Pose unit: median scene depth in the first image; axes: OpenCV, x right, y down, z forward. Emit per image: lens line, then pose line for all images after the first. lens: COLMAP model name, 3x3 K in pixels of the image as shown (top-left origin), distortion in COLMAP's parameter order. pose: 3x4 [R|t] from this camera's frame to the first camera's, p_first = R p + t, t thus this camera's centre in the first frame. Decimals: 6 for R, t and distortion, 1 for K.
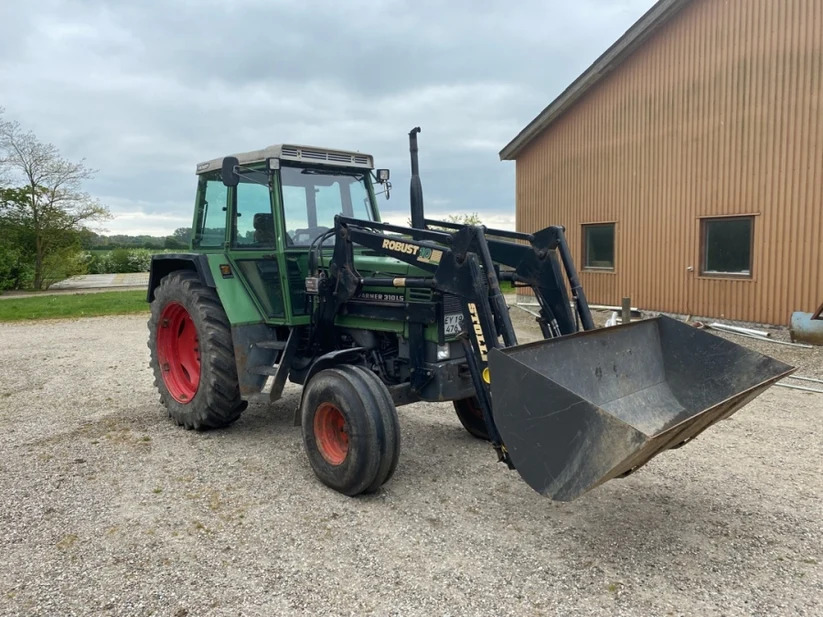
lens RADIAL K [[621.7, 0, 405.5], [0, 621.7, 302.8], [0, 0, 1]] dist [0.050173, -0.062133]
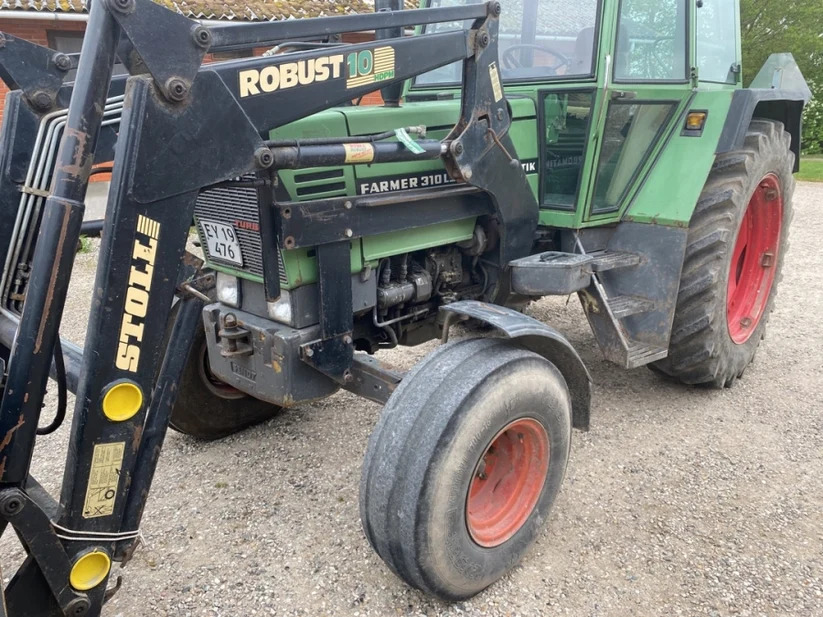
lens RADIAL K [[621.7, 0, 407.4], [0, 621.7, 311.3], [0, 0, 1]] dist [0.050173, -0.062133]
pose [[0.075431, 0.310964, -0.947424, 0.540505], [-0.075360, 0.949191, 0.305544, -0.071860], [0.994299, 0.048350, 0.095032, 1.022585]]
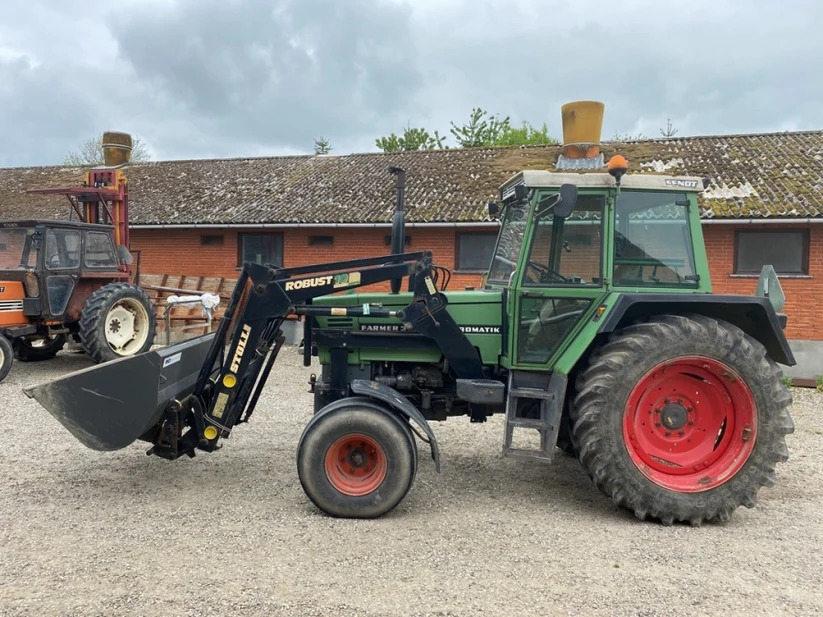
lens RADIAL K [[621.7, 0, 404.7], [0, 621.7, 298.9], [0, 0, 1]] dist [0.050173, -0.062133]
pose [[-0.648704, 0.031471, -0.760390, 0.813588], [-0.080157, 0.990762, 0.109390, -0.181218], [0.756808, 0.131912, -0.640189, 1.735768]]
